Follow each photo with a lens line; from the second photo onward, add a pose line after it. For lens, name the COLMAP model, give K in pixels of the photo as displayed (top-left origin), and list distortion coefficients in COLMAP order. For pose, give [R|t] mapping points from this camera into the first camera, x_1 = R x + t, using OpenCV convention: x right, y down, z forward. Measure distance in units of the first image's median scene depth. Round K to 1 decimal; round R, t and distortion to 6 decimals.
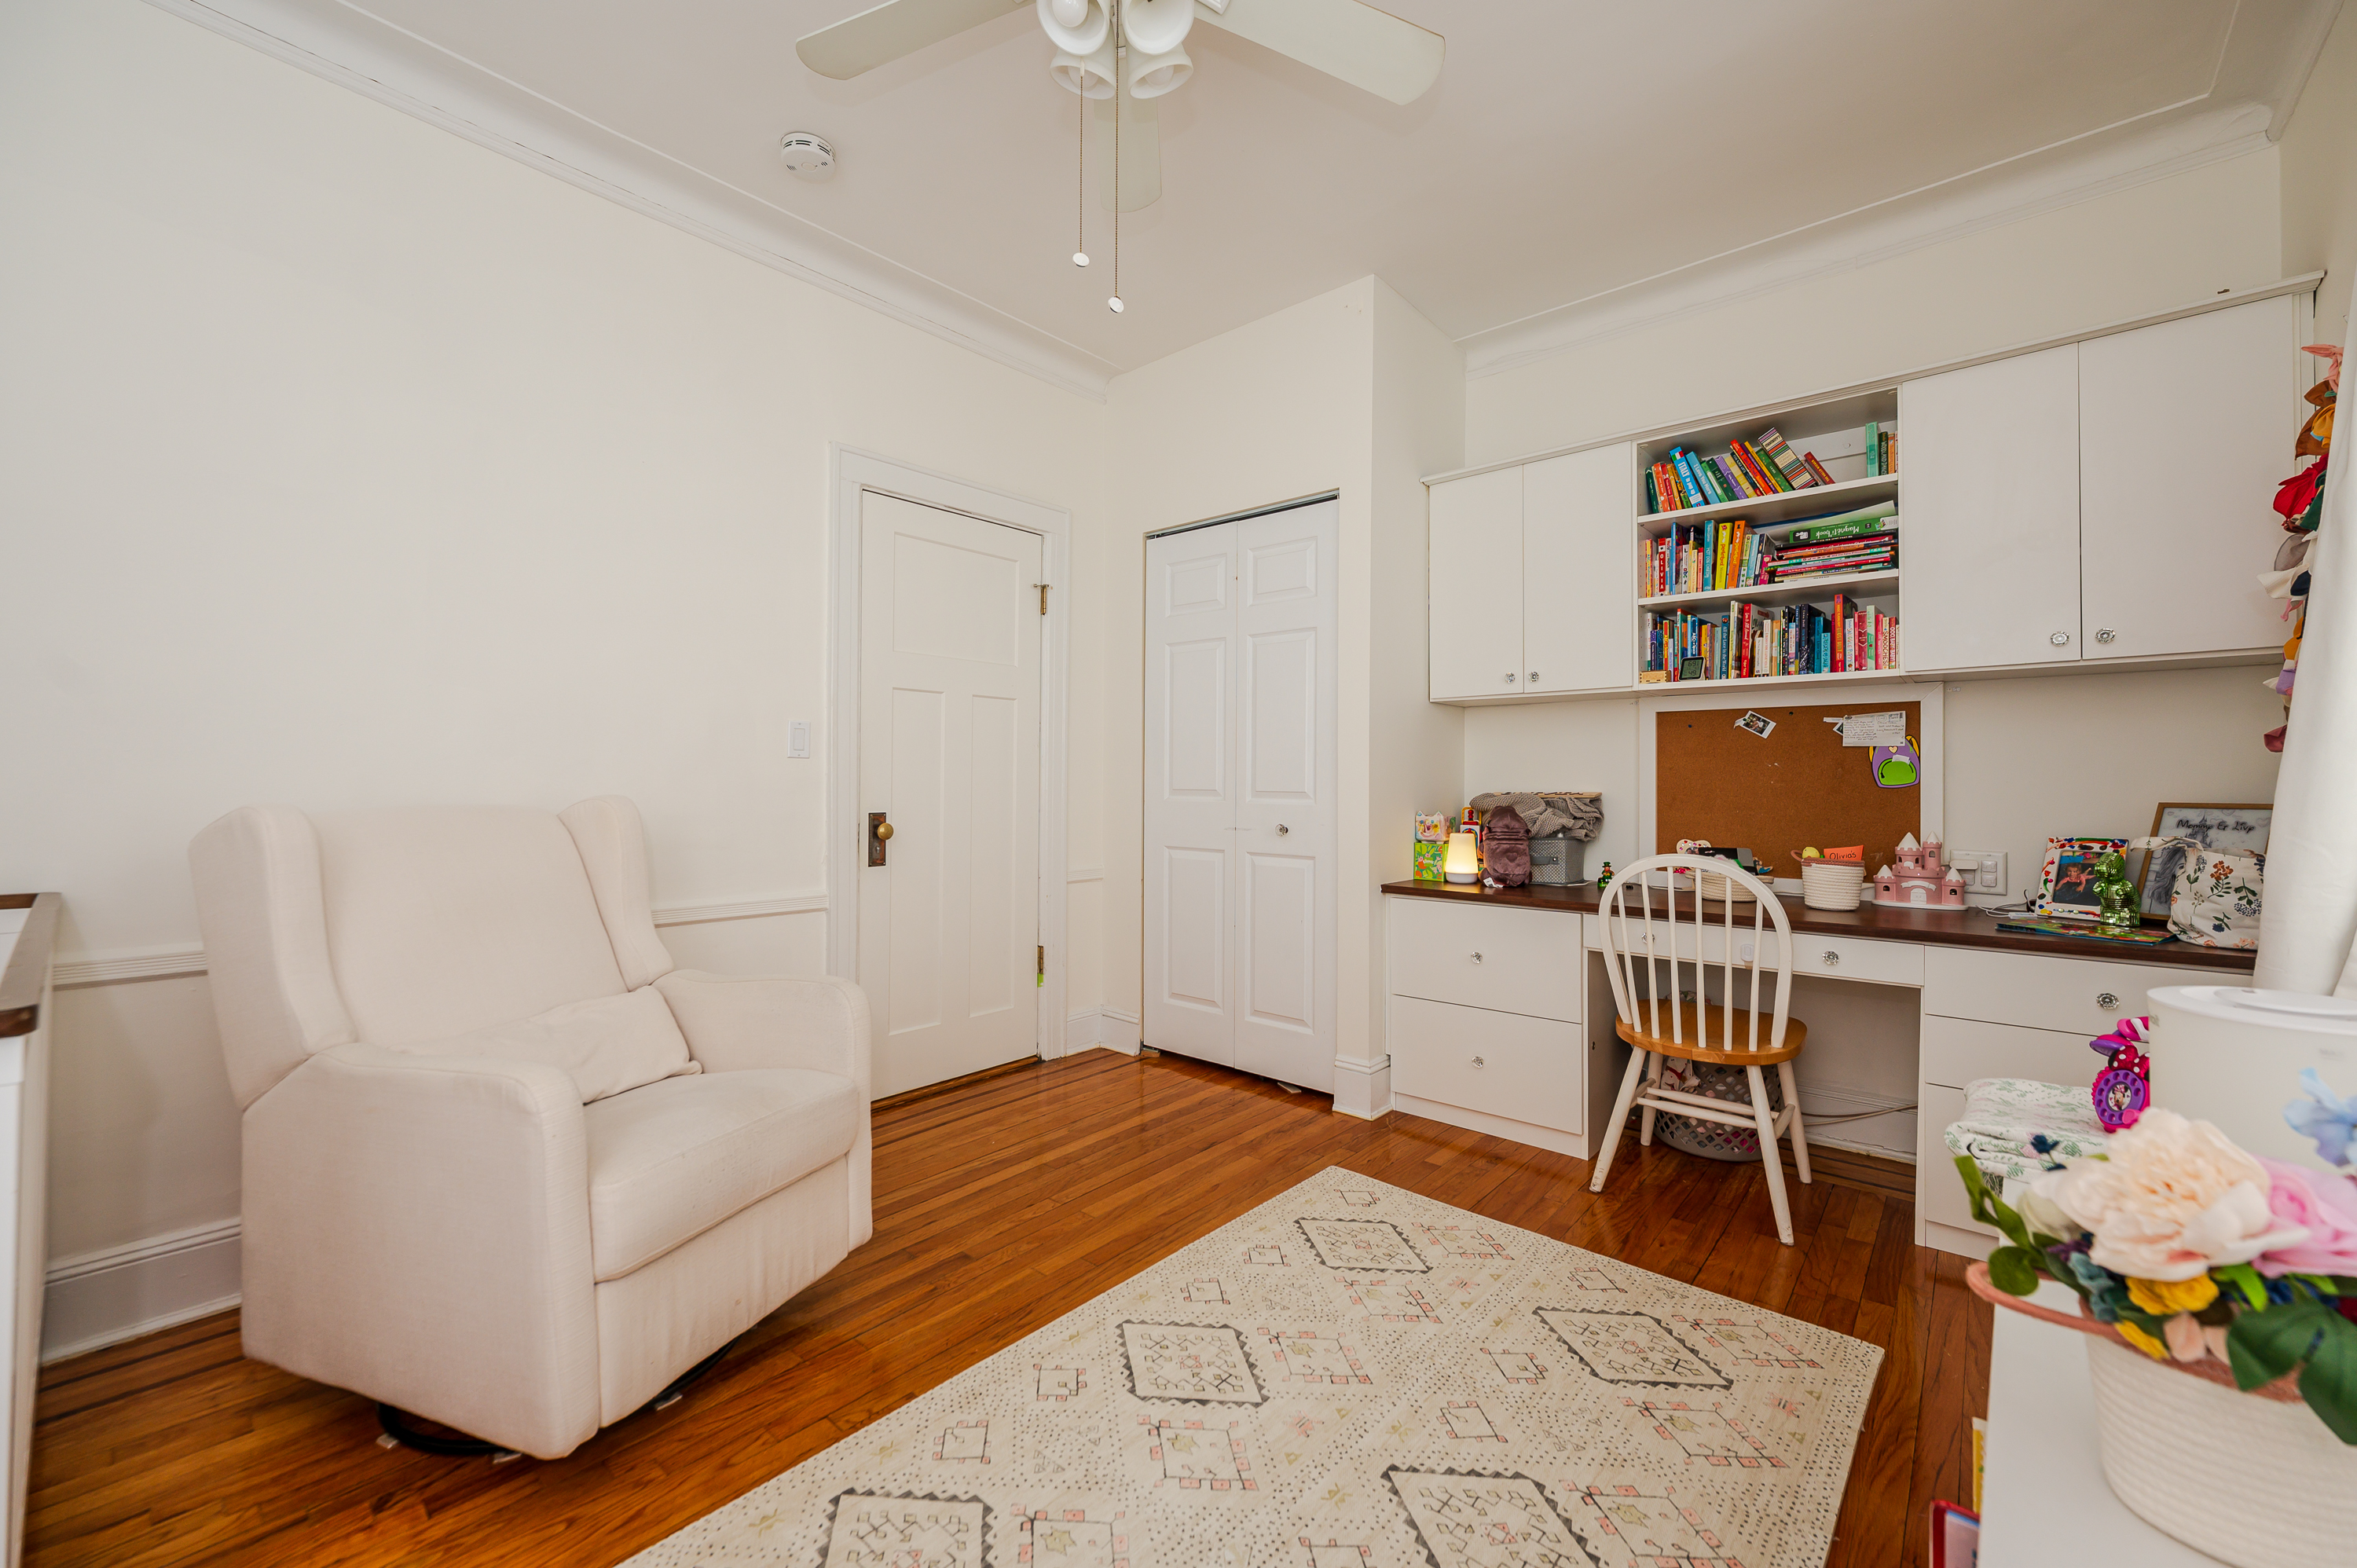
lens RADIAL K [[943.7, 0, 1185.4], [0, 943.7, 775.5], [0, 0, 1]] dist [-0.002151, 0.000107]
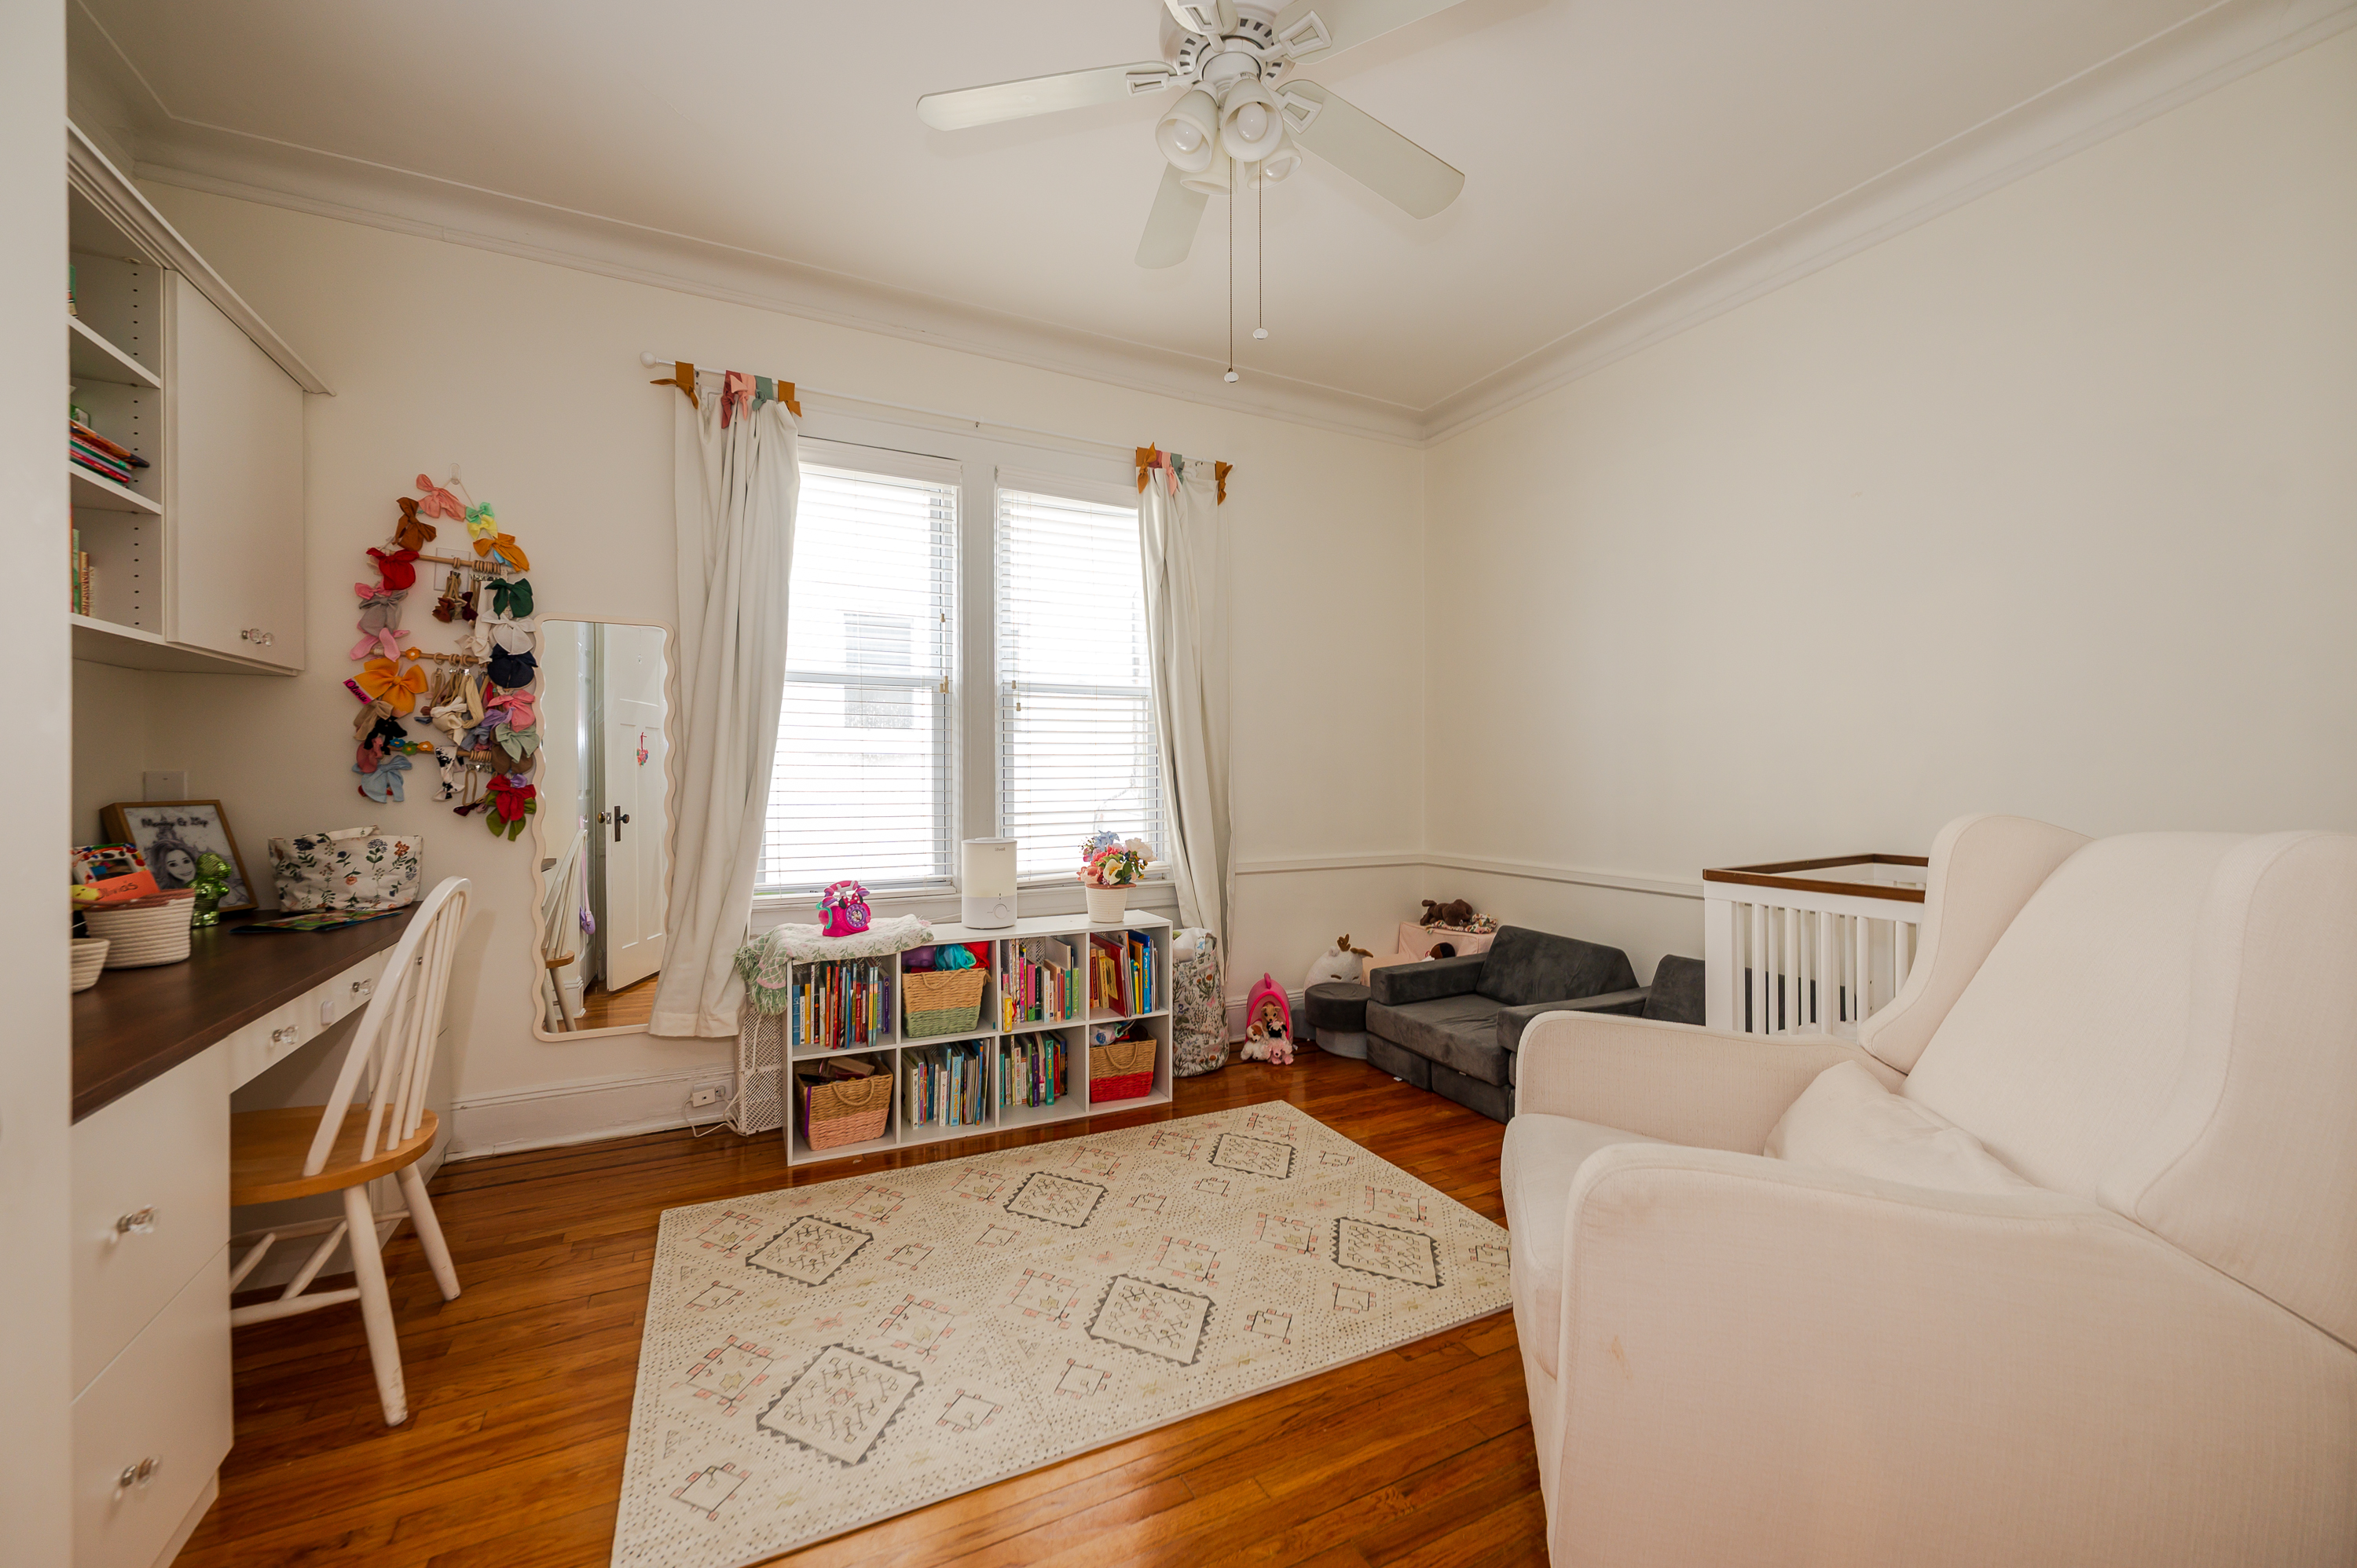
lens RADIAL K [[943.7, 0, 1185.4], [0, 943.7, 775.5], [0, 0, 1]] dist [-0.002151, 0.000107]
pose [[-0.930870, -0.002979, 0.365340, -0.414440], [-0.003699, 0.999992, -0.001272, -0.002431], [-0.365333, -0.002535, -0.930873, 1.929241]]
